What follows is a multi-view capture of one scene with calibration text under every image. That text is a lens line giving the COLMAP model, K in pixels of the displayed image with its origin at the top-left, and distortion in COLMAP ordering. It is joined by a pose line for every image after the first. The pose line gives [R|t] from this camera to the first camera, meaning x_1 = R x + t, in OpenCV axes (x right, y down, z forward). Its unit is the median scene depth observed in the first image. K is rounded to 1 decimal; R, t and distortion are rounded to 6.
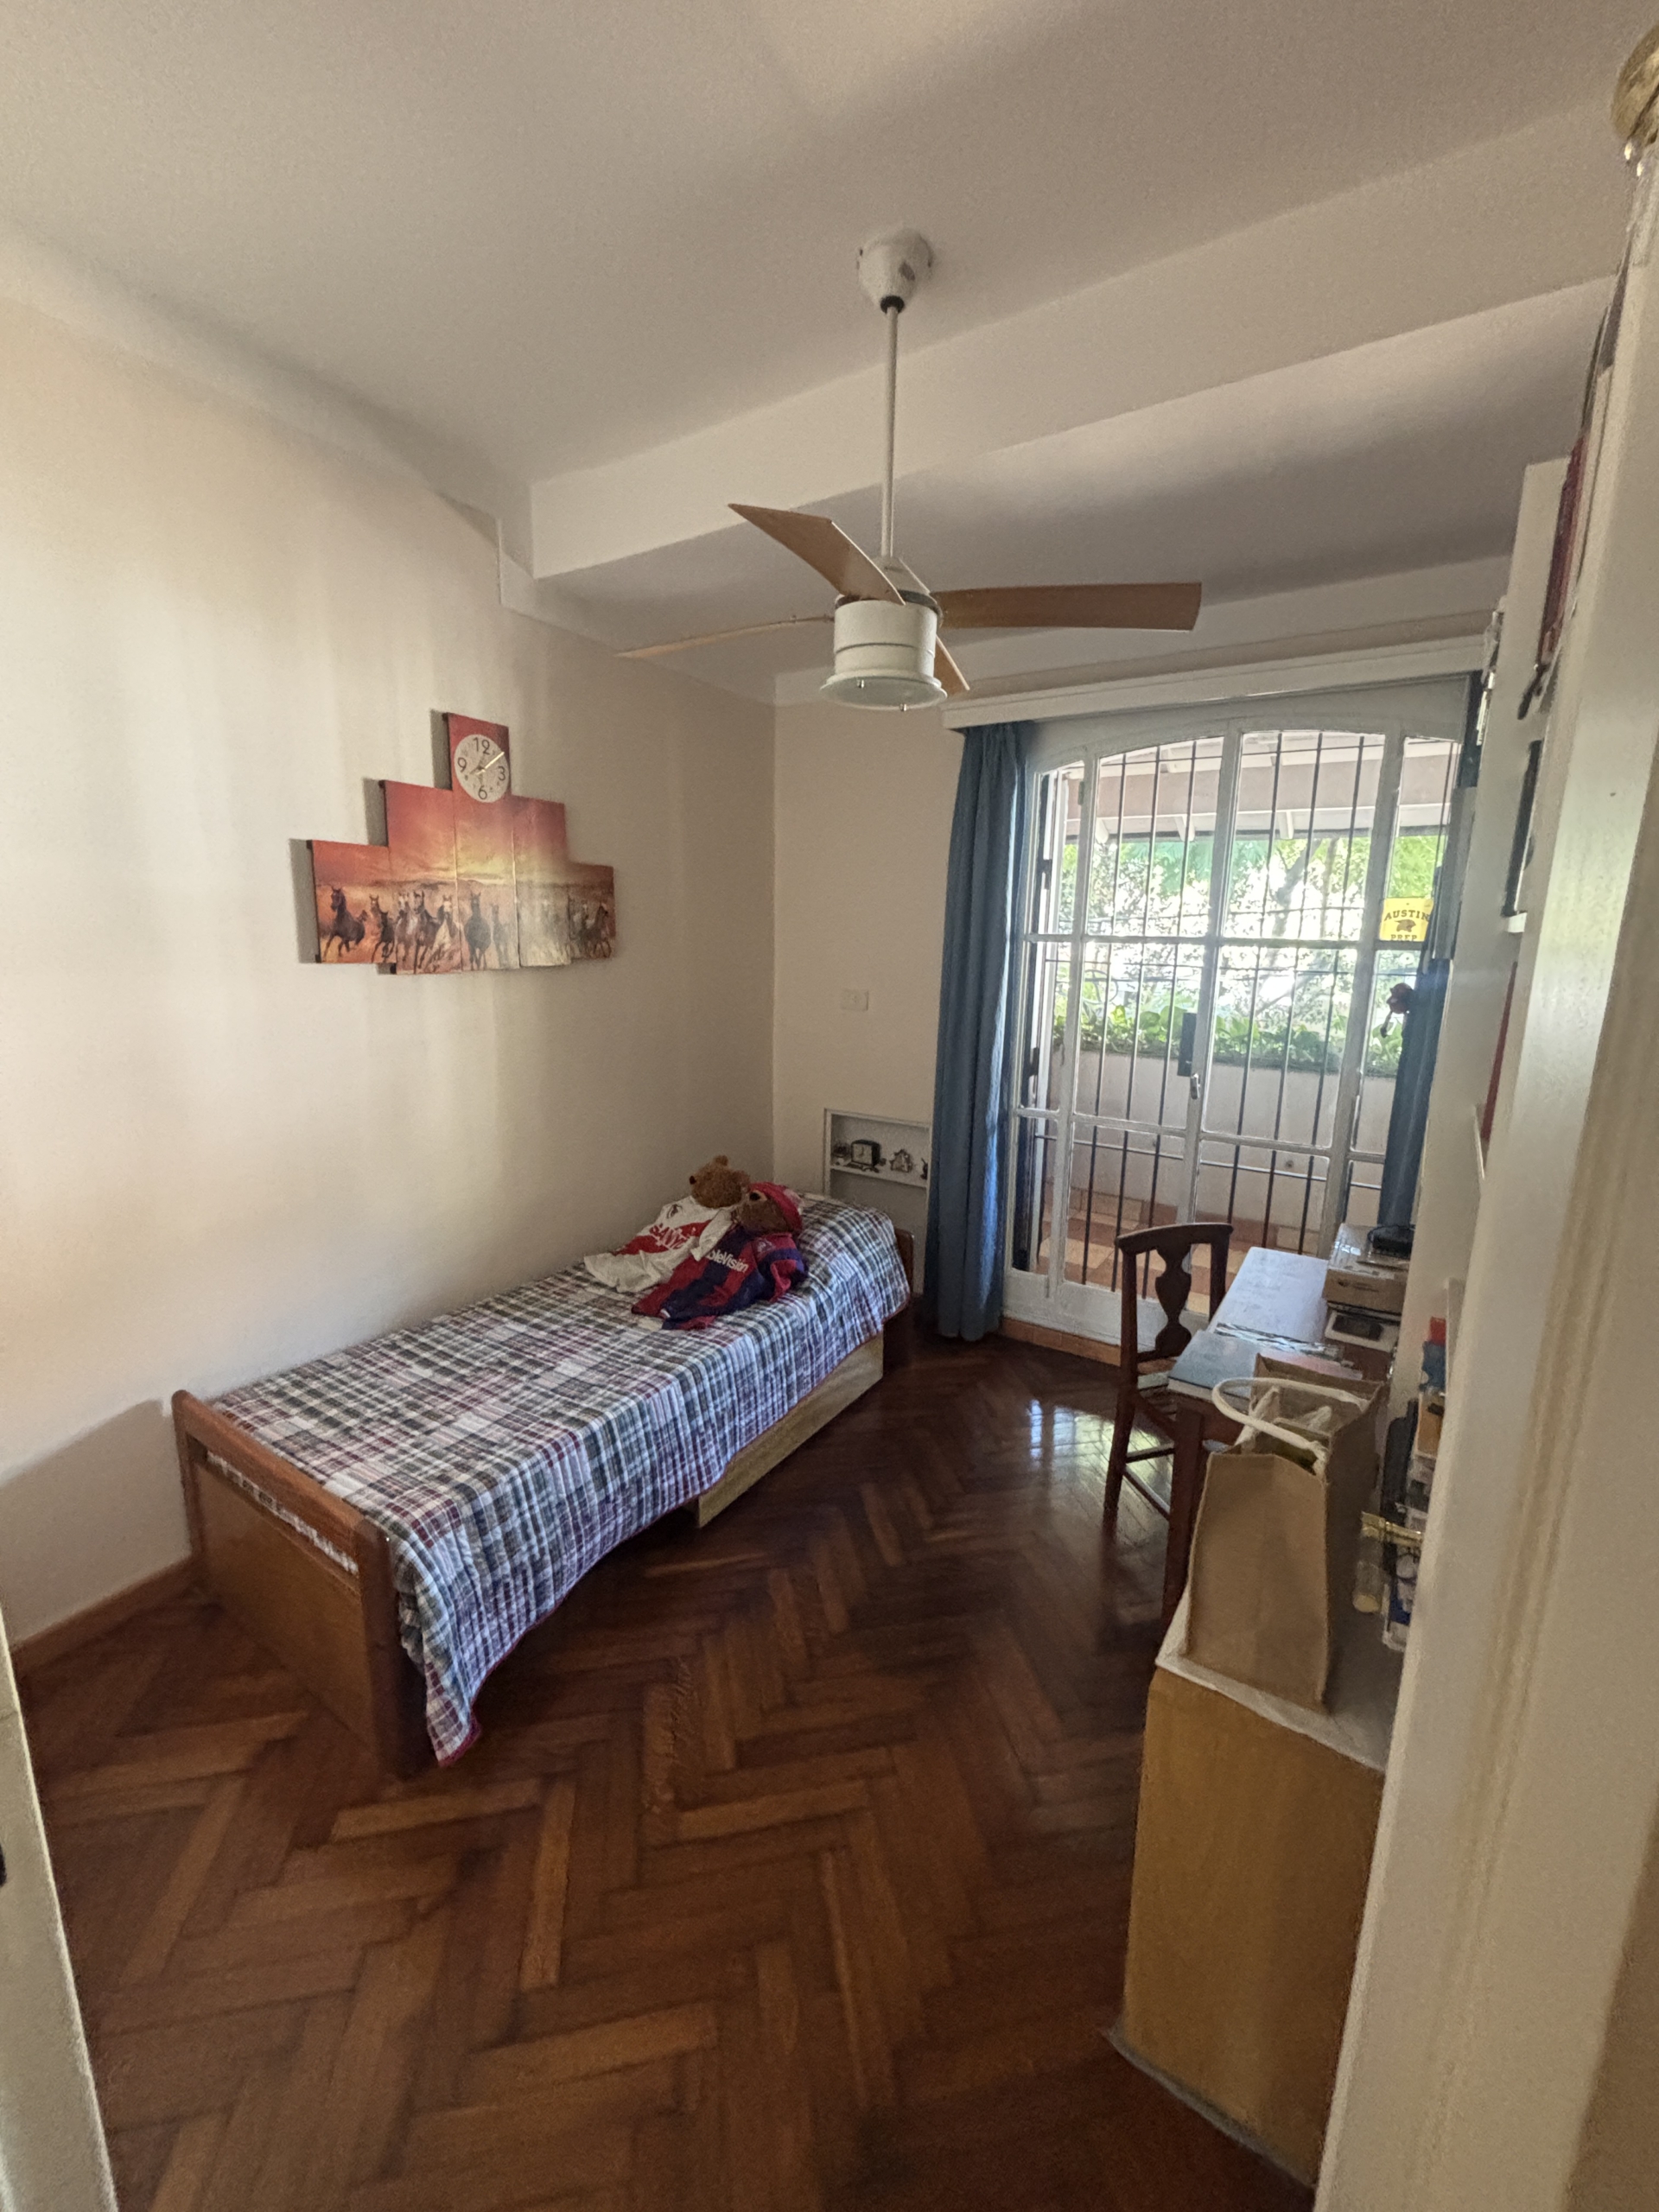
lens RADIAL K [[894.9, 0, 843.1], [0, 894.9, 1105.9], [0, 0, 1]] dist [0.006101, 0.000351]
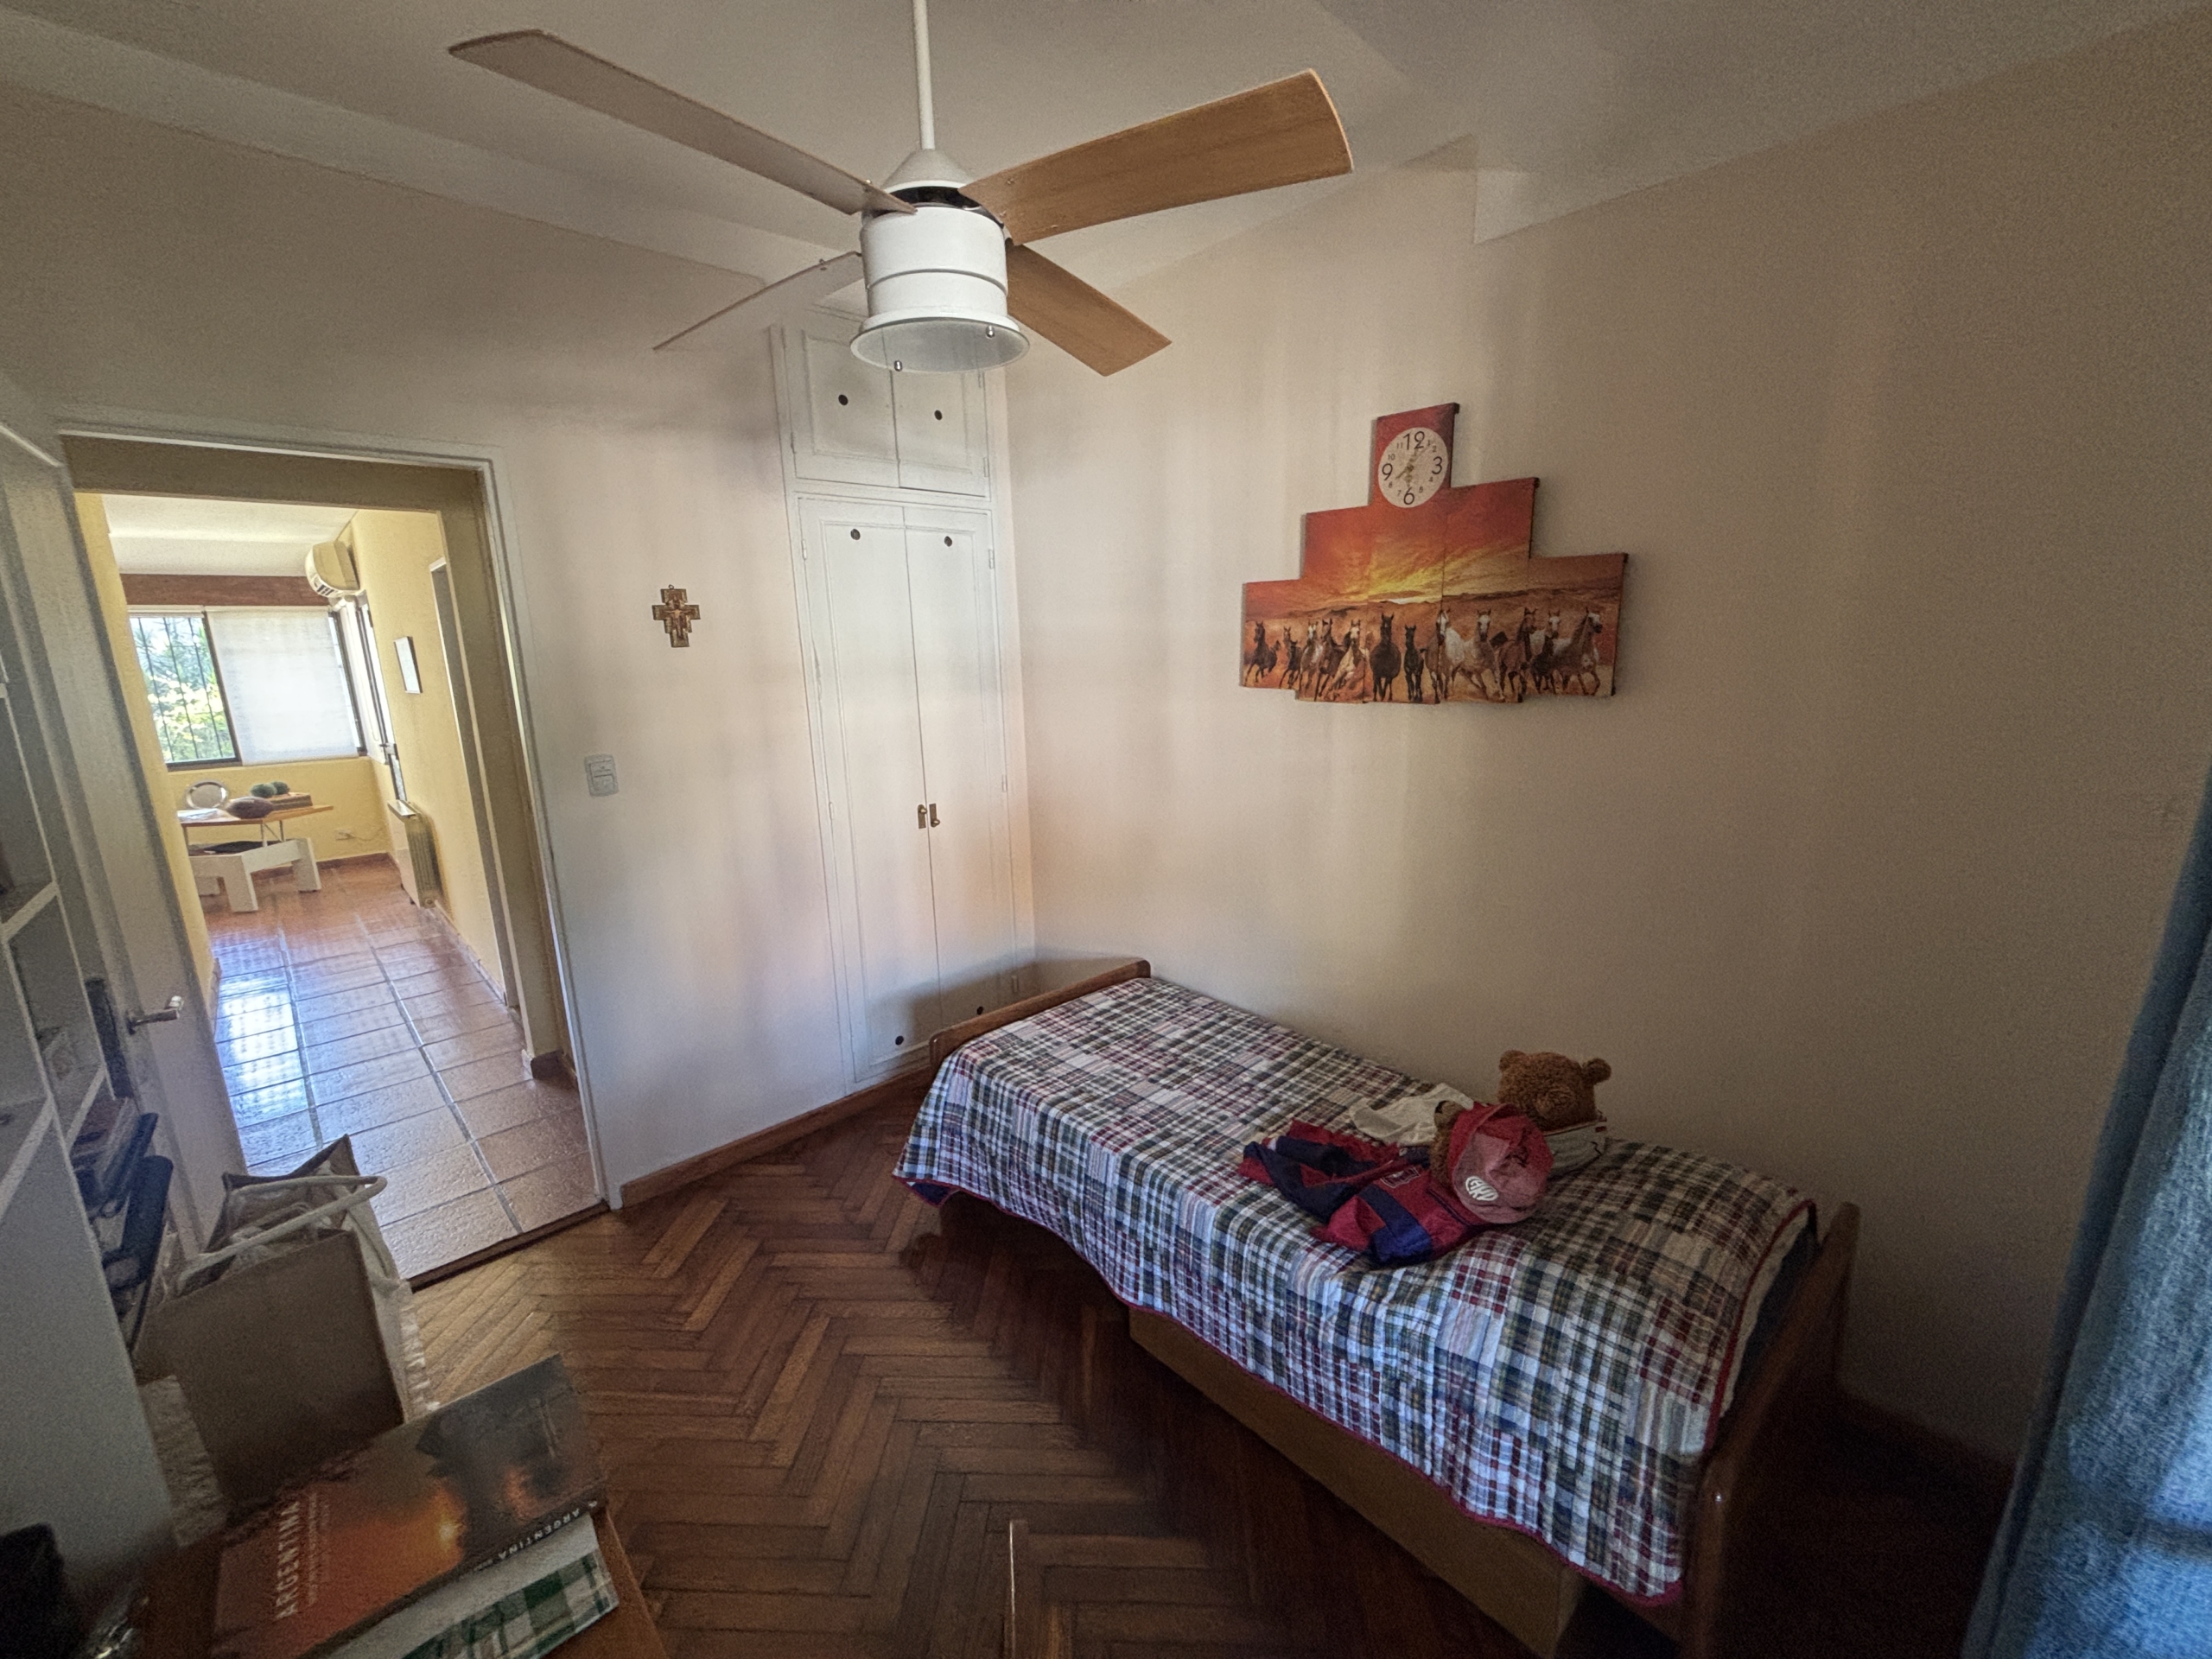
lens RADIAL K [[894.9, 0, 1121.6], [0, 894.9, 835.6], [0, 0, 1]] dist [0.006101, 0.000351]
pose [[-0.255499, 0.191601, -0.947634, 0.569073], [-0.171514, 0.955636, 0.239462, -0.206280], [0.951474, 0.223714, -0.211302, 1.036304]]
